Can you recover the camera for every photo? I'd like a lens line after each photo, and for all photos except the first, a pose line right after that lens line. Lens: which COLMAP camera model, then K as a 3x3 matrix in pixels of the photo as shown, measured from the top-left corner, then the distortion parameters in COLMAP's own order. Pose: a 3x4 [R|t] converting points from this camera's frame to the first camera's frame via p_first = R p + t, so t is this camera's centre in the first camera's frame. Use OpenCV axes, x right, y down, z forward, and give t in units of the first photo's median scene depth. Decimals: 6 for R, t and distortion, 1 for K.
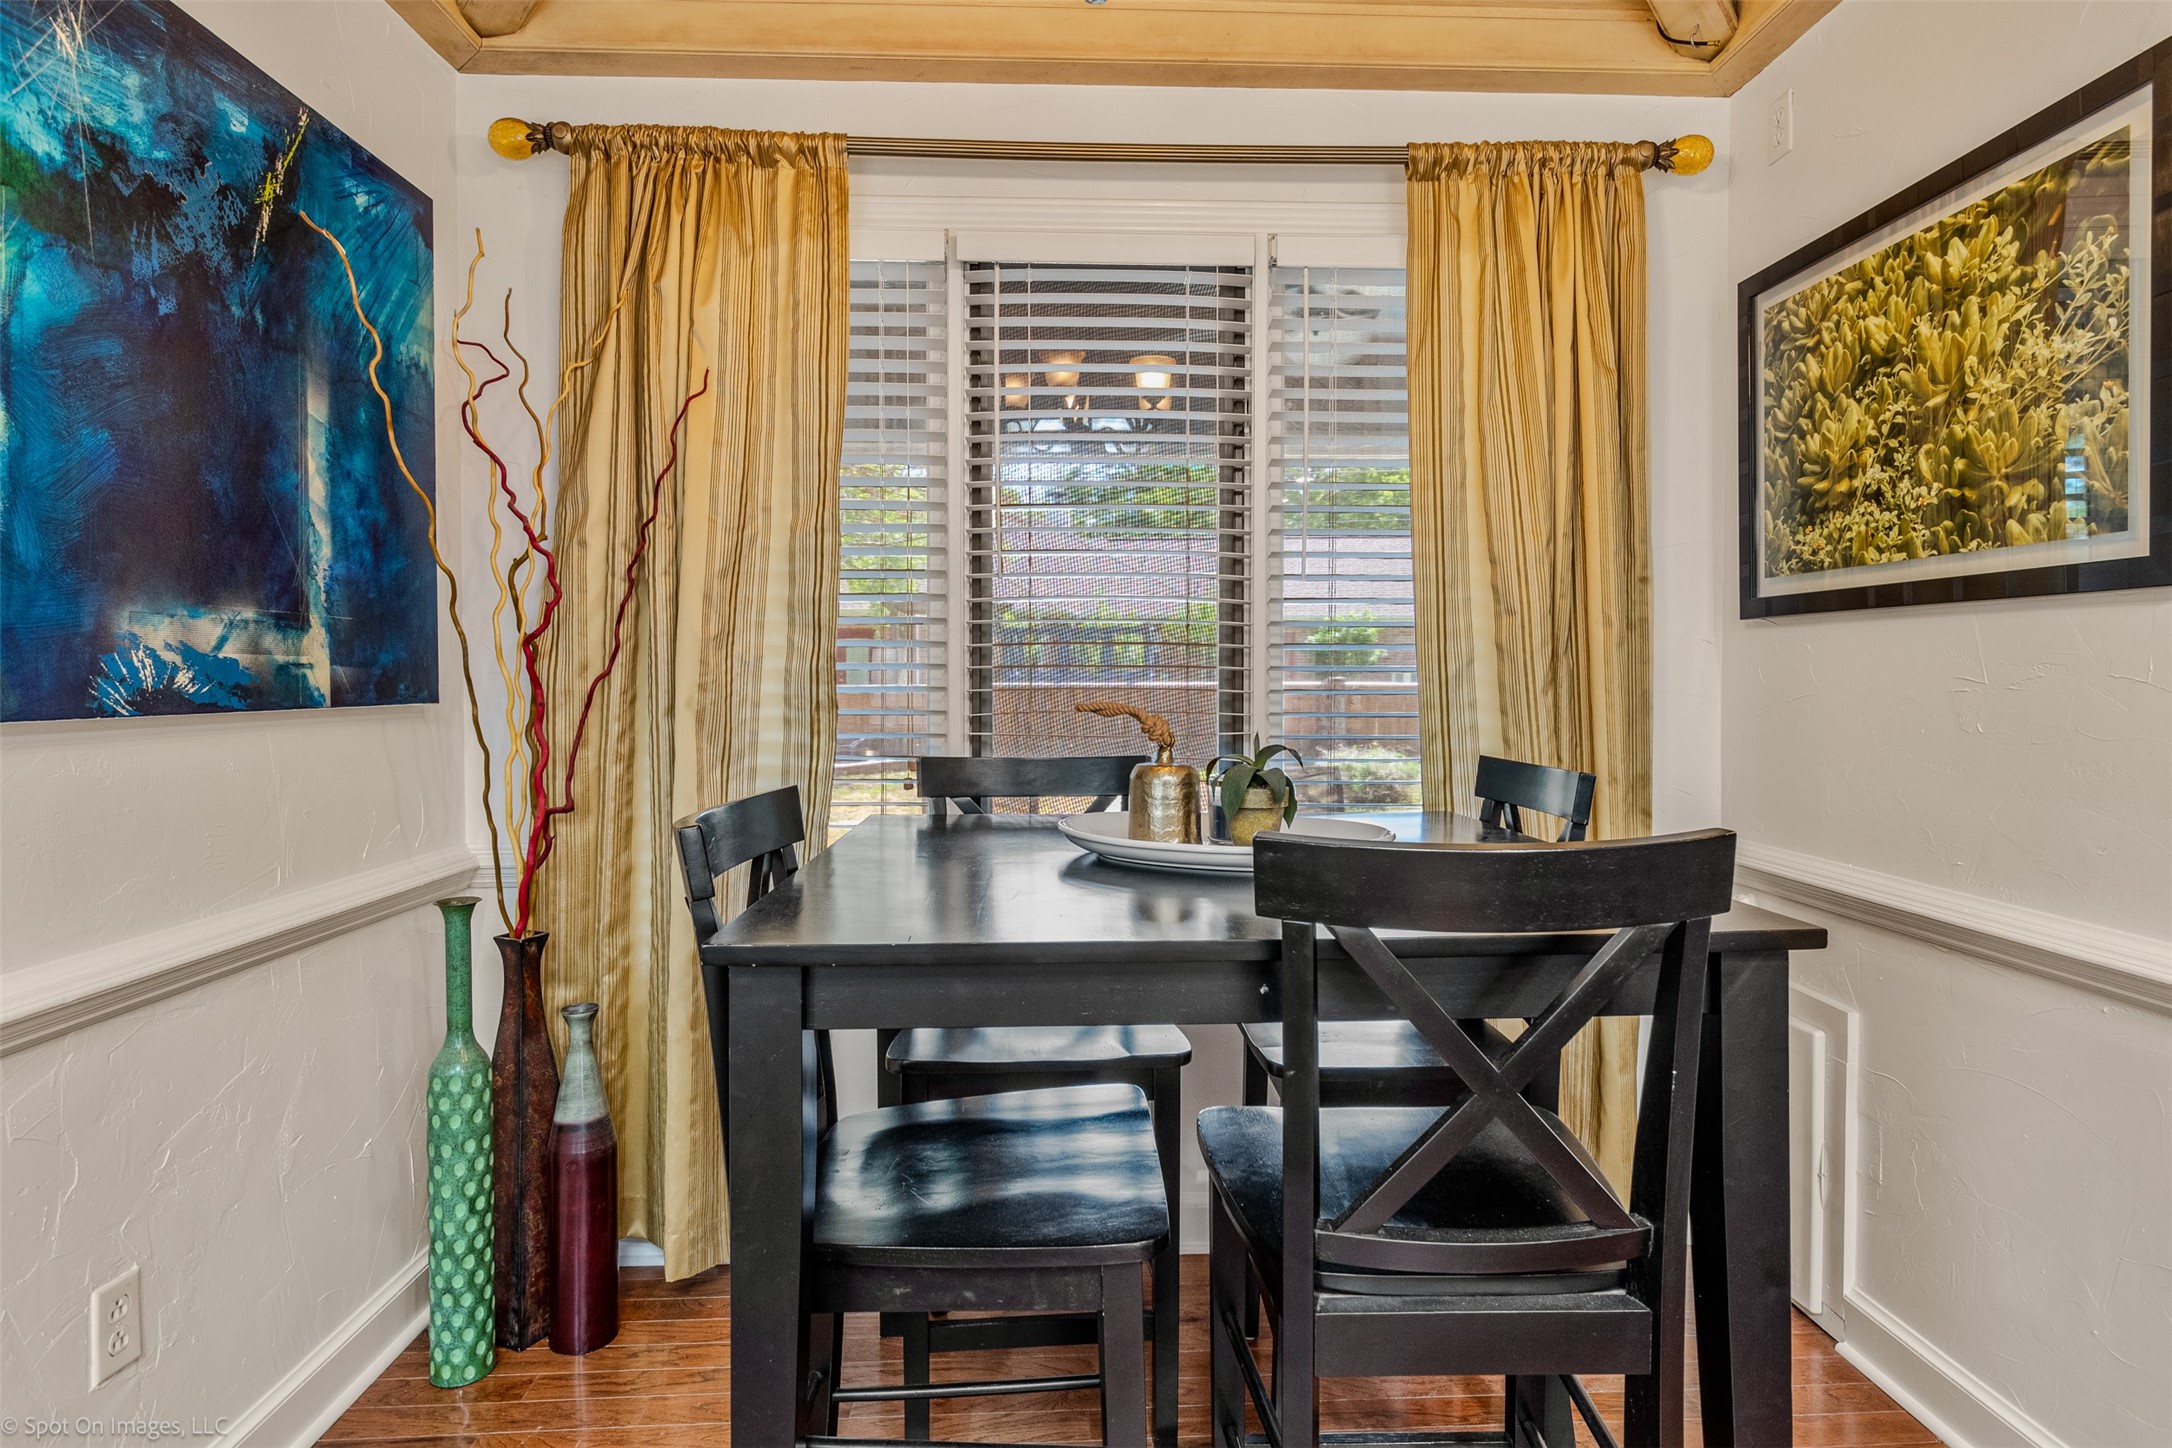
lens RADIAL K [[1188.5, 0, 1128.0], [0, 1188.5, 708.6], [0, 0, 1]] dist [0.018656, 0.000475]
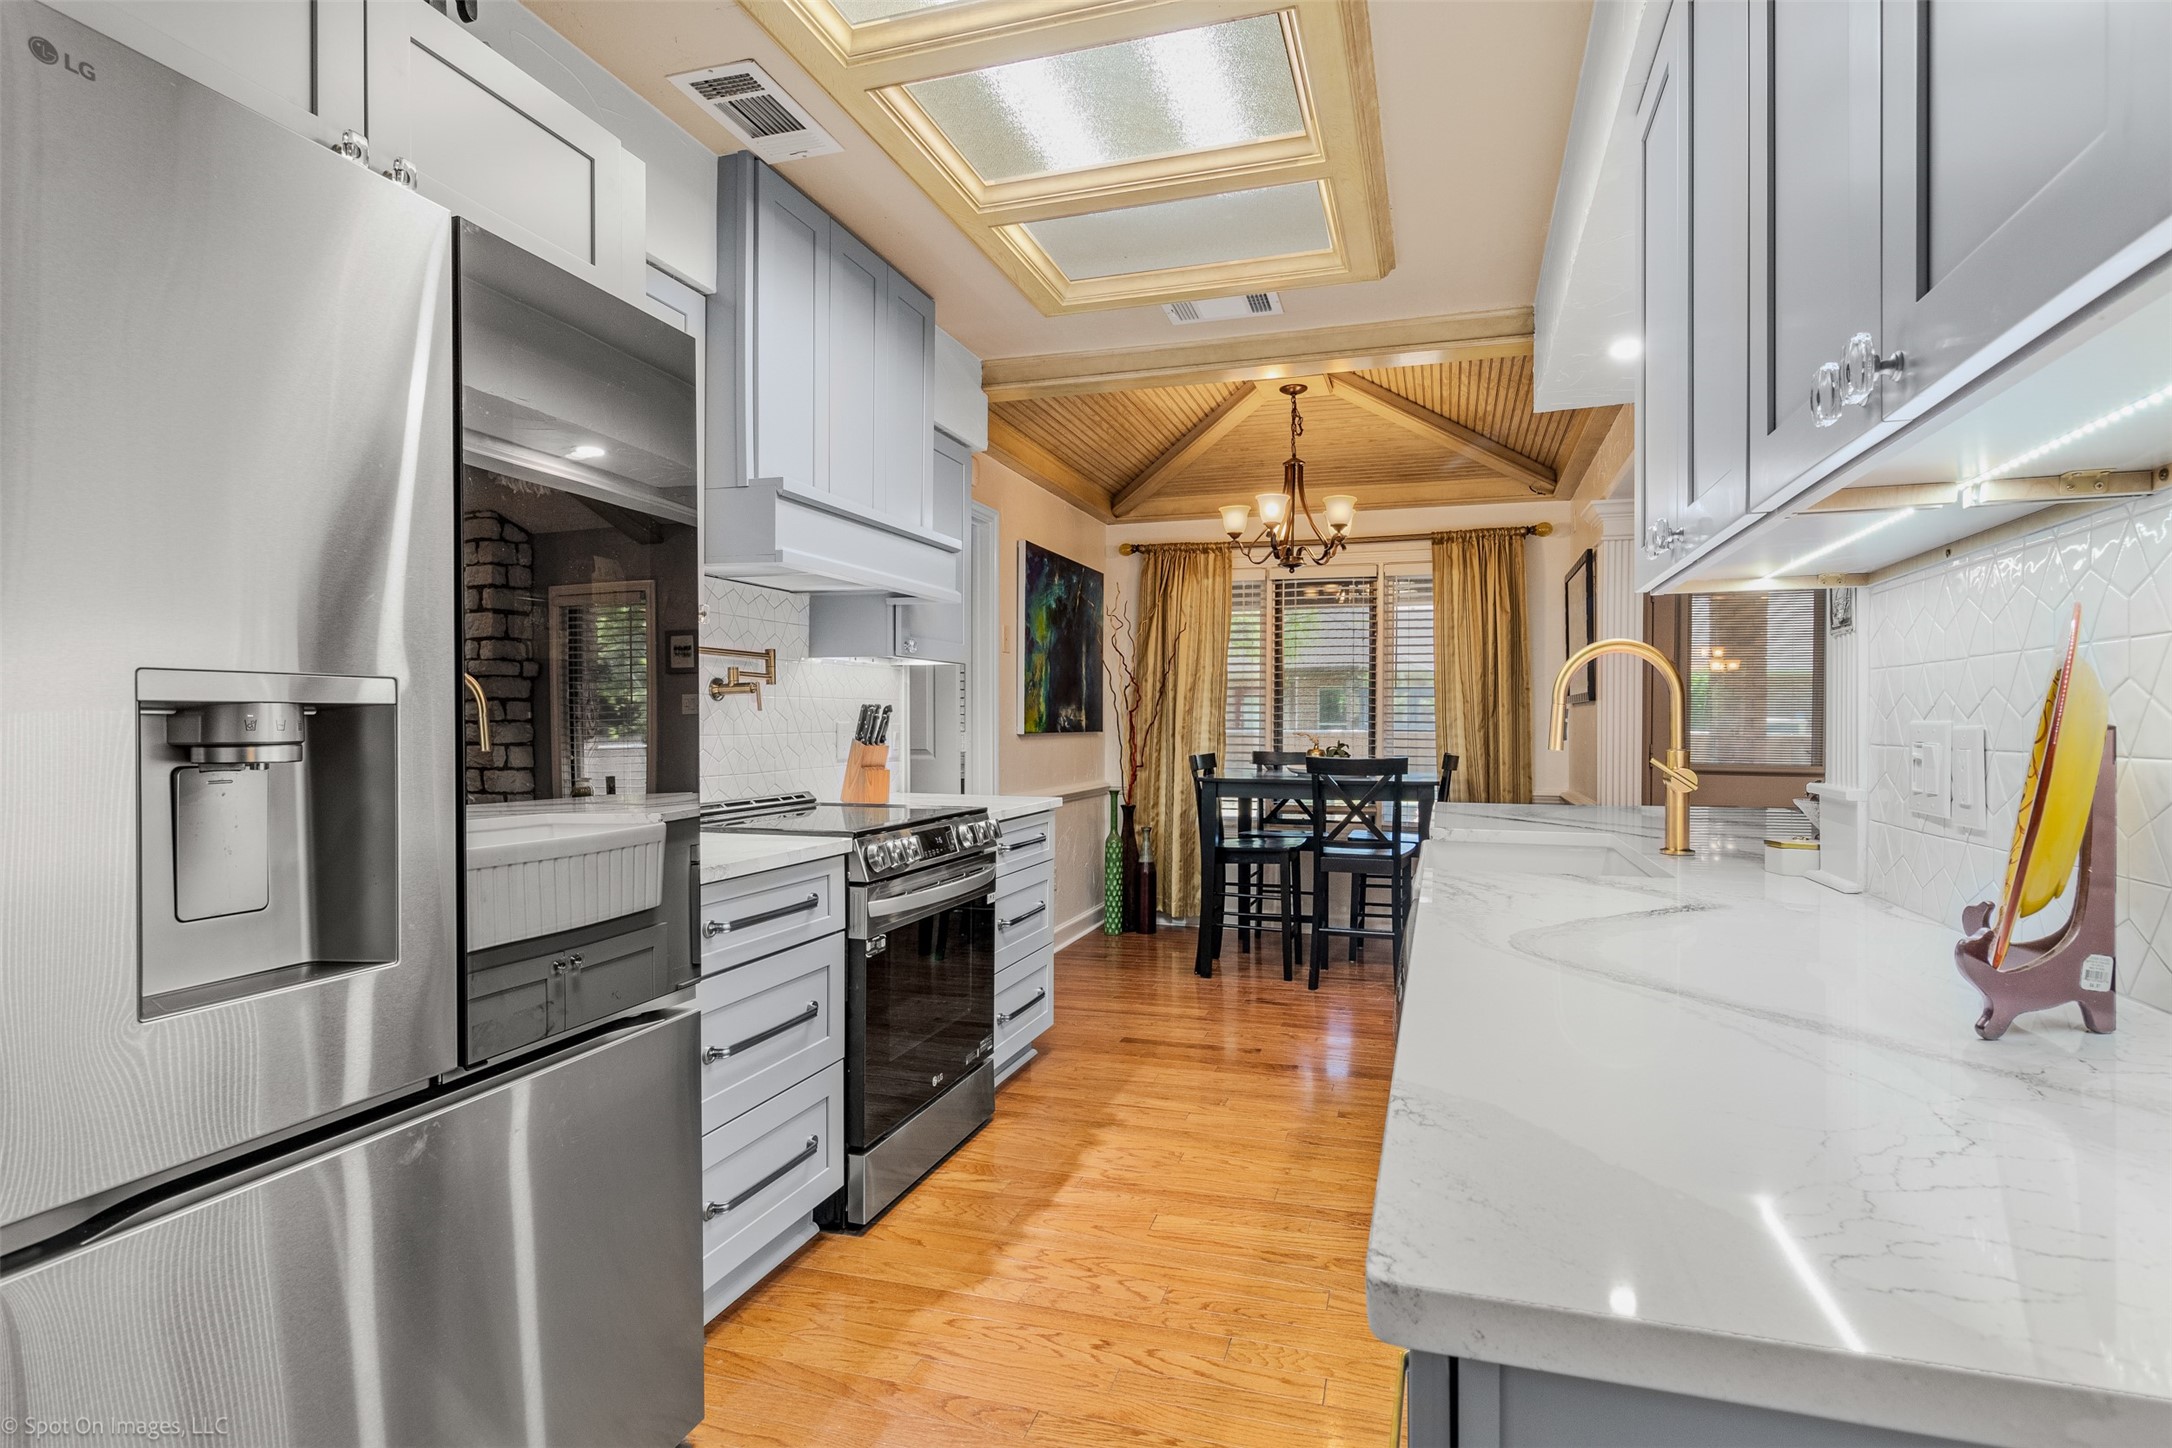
lens RADIAL K [[1085.9, 0, 1088.5], [0, 1085.9, 726.0], [0, 0, 1]] dist [-0.000981, -0.000050]
pose [[0.930614, 0.004309, -0.365977, 0.425629], [-0.014129, 0.999608, -0.024159, 0.047916], [0.365730, 0.027653, 0.930310, -1.639060]]
